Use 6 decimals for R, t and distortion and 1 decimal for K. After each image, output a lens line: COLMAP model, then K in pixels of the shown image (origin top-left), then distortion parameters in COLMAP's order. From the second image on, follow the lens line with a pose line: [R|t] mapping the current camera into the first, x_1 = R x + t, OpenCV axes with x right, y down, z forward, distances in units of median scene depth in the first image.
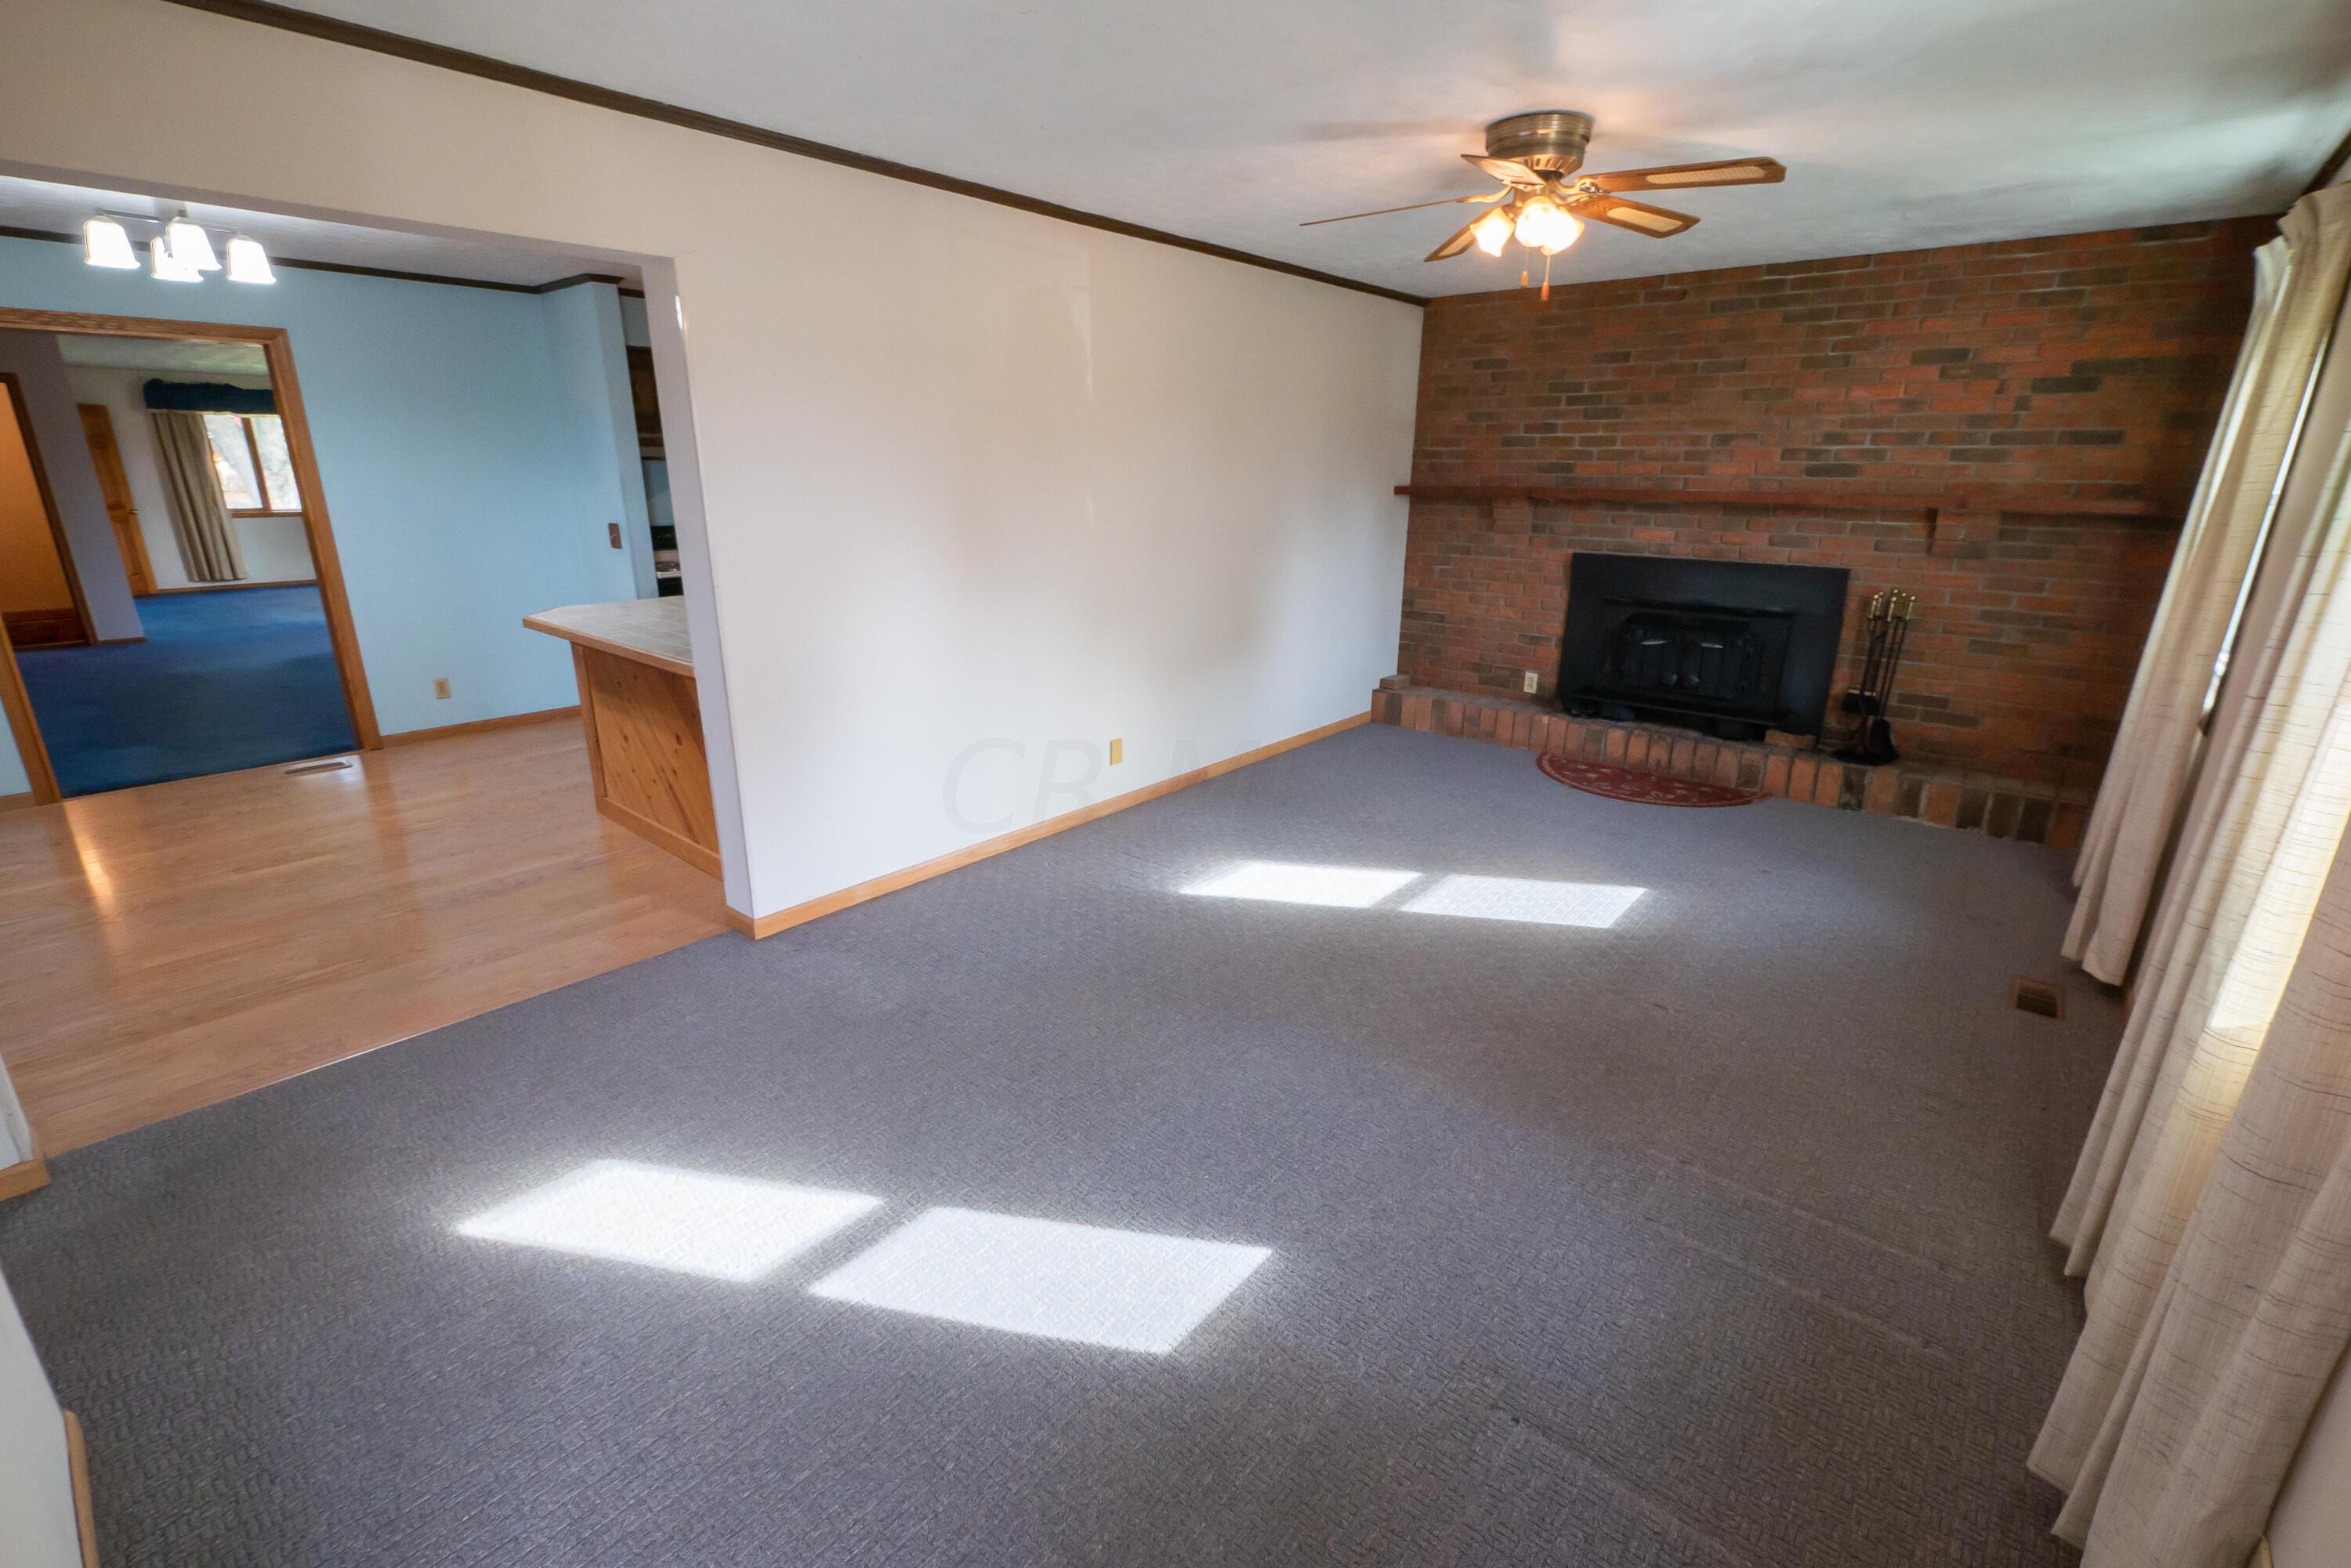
lens RADIAL K [[1027.6, 0, 1175.5], [0, 1027.6, 784.0], [0, 0, 1]] dist [-0.000497, 0.000205]
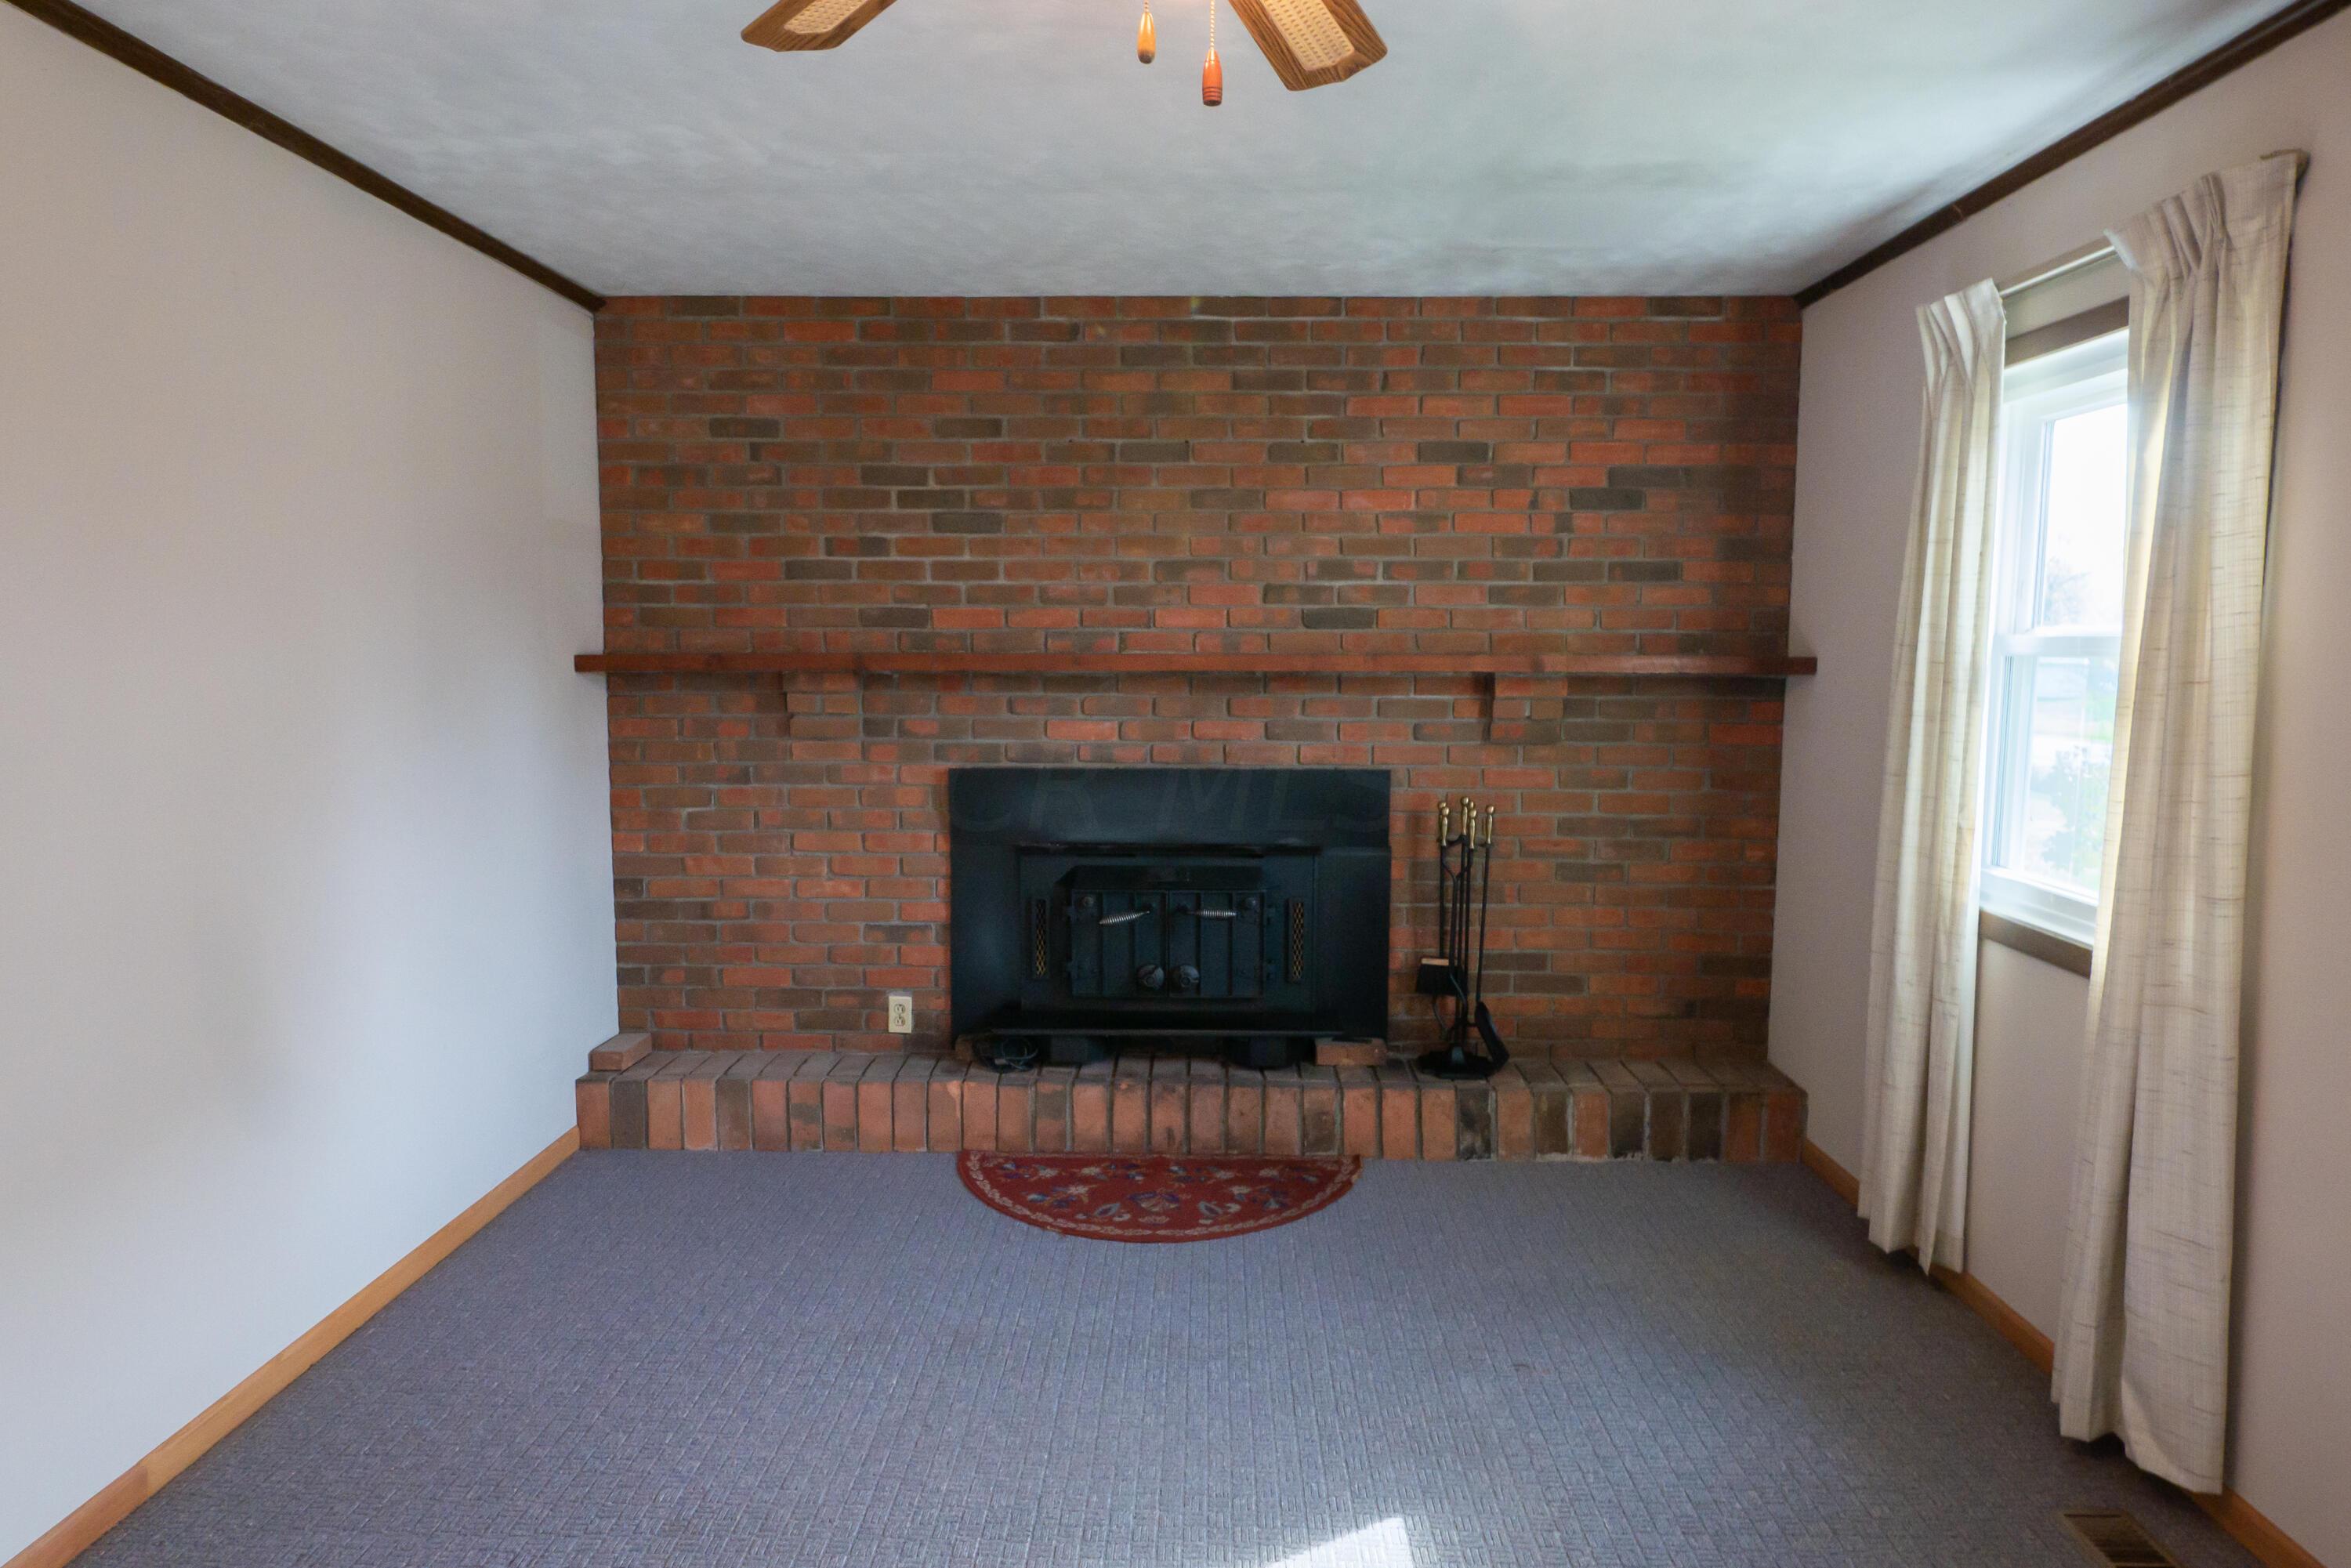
lens RADIAL K [[1389.7, 0, 1175.5], [0, 1389.7, 784.0], [0, 0, 1]] dist [0.000934, -0.000148]
pose [[0.777768, -0.069426, 0.624705, 0.025671], [0.190698, 0.973099, -0.129279, -0.111535], [-0.598924, 0.219679, 0.770085, 0.410565]]
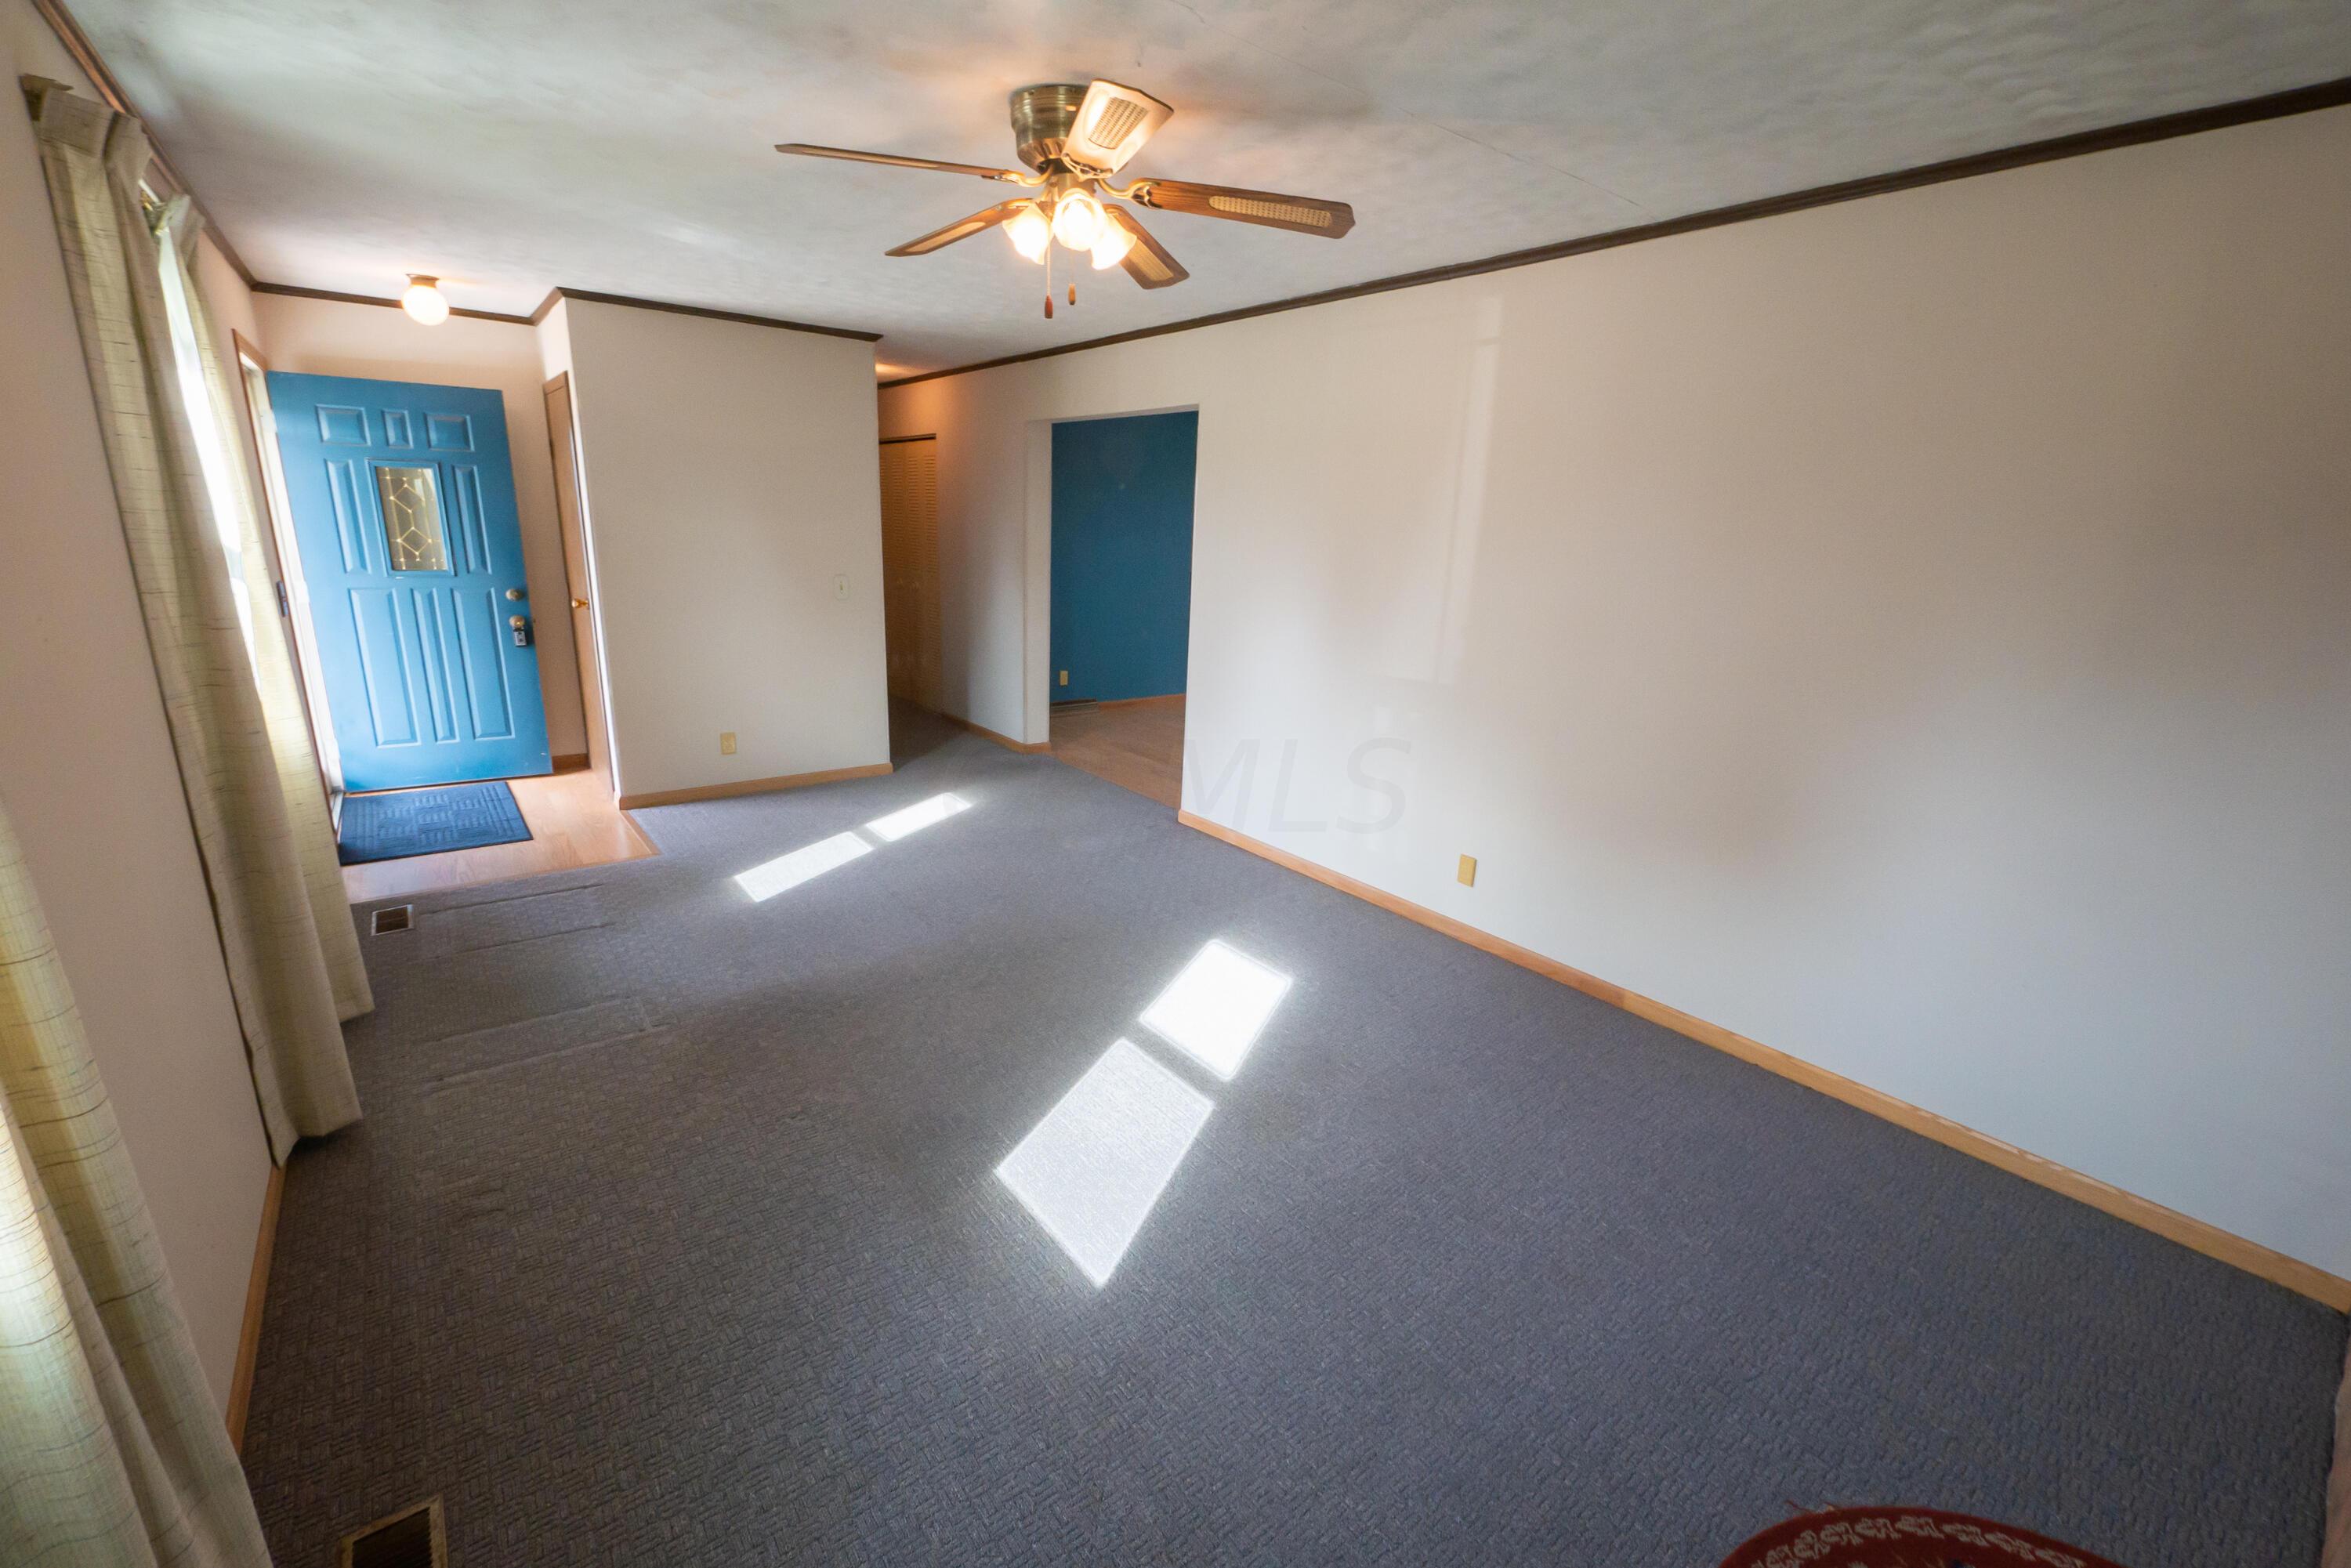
lens RADIAL K [[974.4, 0, 1175.5], [0, 974.4, 784.0], [0, 0, 1]] dist [0.001646, 0.000339]
pose [[-0.201654, 0.238640, -0.949940, 0.672430], [-0.338958, 0.892933, 0.296273, -0.229489], [0.918936, 0.381735, -0.099175, 0.762449]]
